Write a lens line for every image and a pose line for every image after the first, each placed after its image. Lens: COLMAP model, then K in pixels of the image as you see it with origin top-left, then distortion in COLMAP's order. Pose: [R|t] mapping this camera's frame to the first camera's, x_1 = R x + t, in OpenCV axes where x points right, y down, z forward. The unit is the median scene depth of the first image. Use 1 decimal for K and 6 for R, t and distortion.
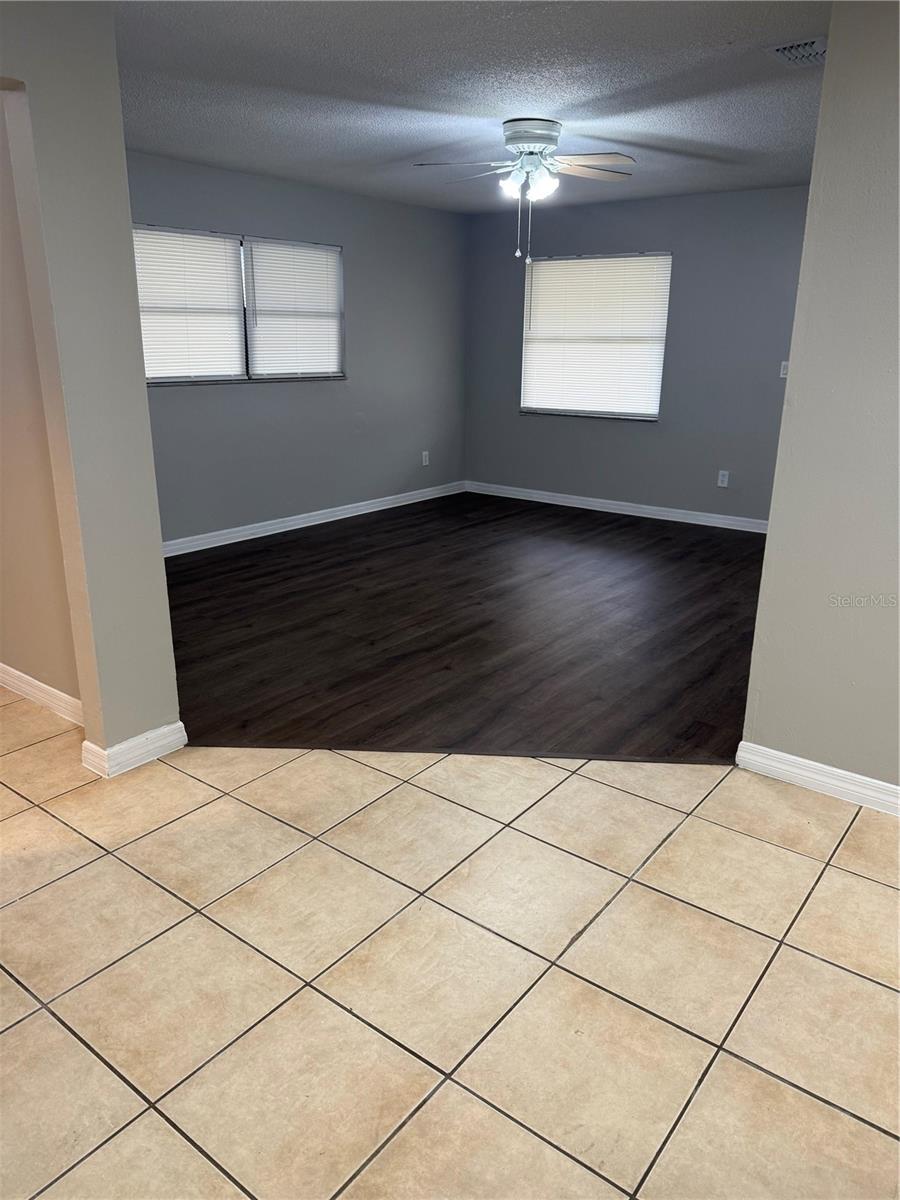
lens RADIAL K [[837.6, 0, 364.5], [0, 837.6, 648.4], [0, 0, 1]] dist [-0.006589, -0.002028]
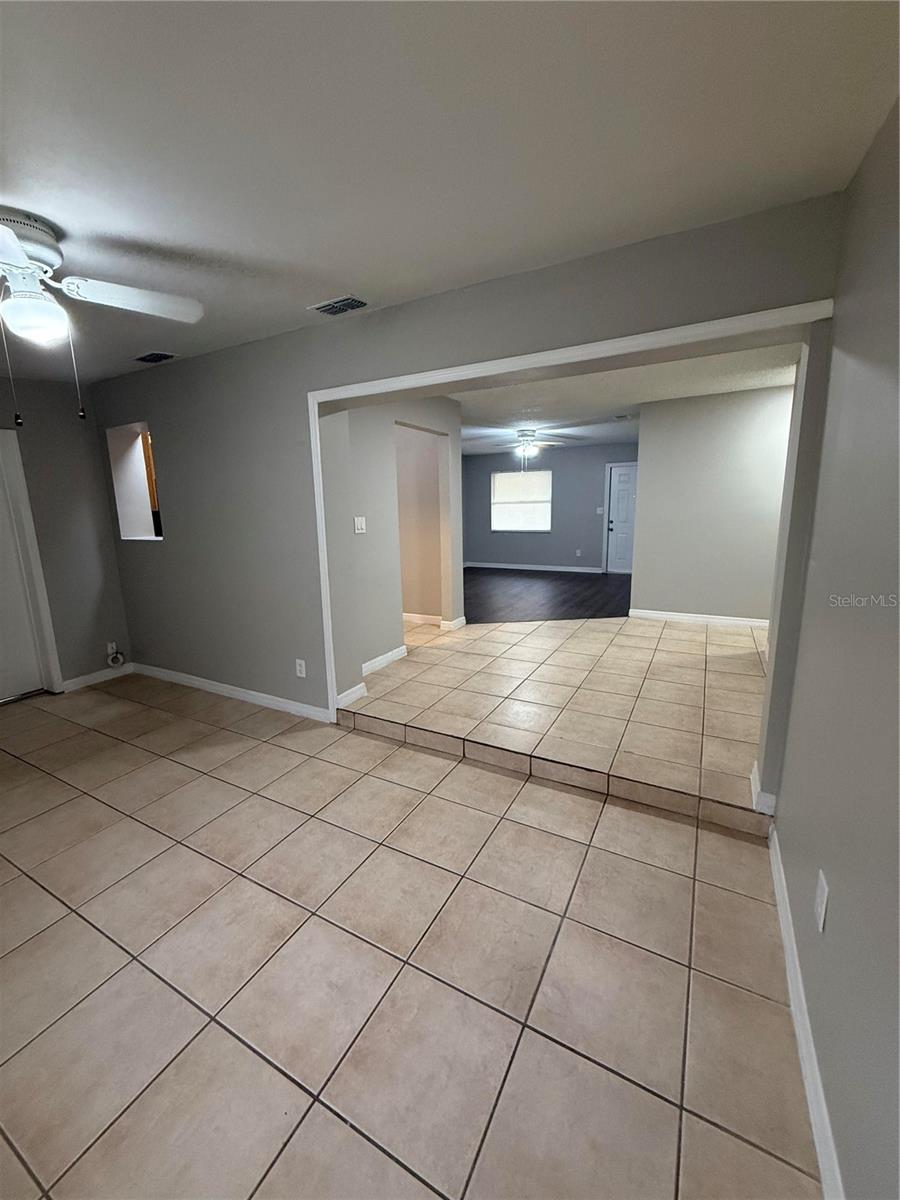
lens RADIAL K [[476.5, 0, 450.0], [0, 476.5, 600.0], [0, 0, 1]] dist [0.002607, 0.000152]
pose [[0.972957, -0.057109, 0.223814, -0.404614], [0.093950, 0.983027, -0.157582, 0.184308], [-0.211016, 0.174348, 0.961808, -0.415621]]
